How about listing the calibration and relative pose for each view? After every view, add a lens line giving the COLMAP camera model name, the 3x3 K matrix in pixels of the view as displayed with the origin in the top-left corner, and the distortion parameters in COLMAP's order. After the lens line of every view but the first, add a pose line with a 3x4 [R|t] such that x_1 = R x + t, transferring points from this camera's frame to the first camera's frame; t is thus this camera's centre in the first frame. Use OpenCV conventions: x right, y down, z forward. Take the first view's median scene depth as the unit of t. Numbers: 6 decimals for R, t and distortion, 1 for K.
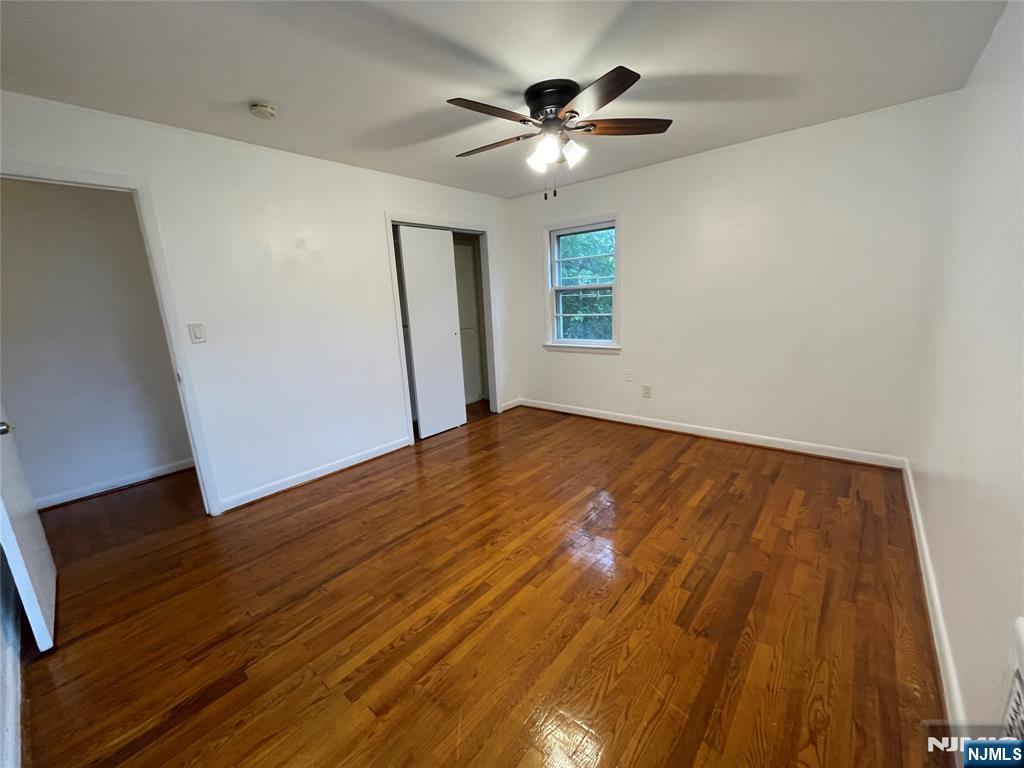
lens RADIAL K [[413.4, 0, 514.2], [0, 413.4, 385.1], [0, 0, 1]] dist [-0.001212, -0.000121]
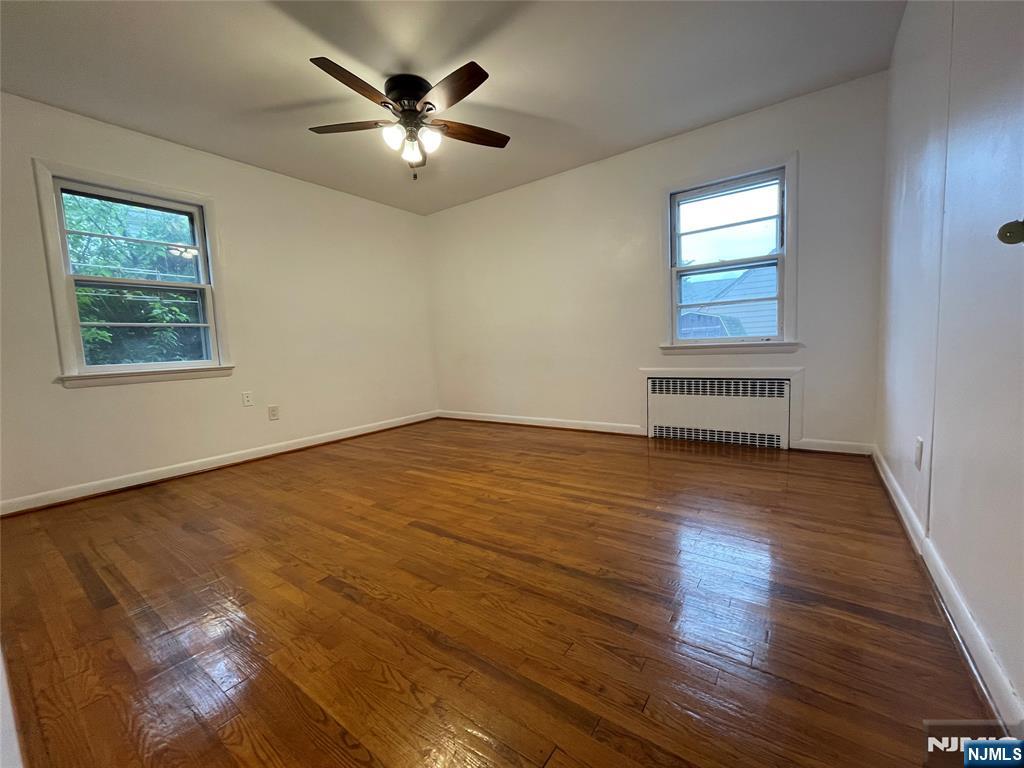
lens RADIAL K [[413.4, 0, 514.2], [0, 413.4, 385.1], [0, 0, 1]] dist [-0.001212, -0.000121]
pose [[-0.078328, -0.042123, 0.996037, -0.981938], [0.258372, 0.964112, 0.061091, 0.062180], [-0.962865, 0.262133, -0.064633, 0.915051]]
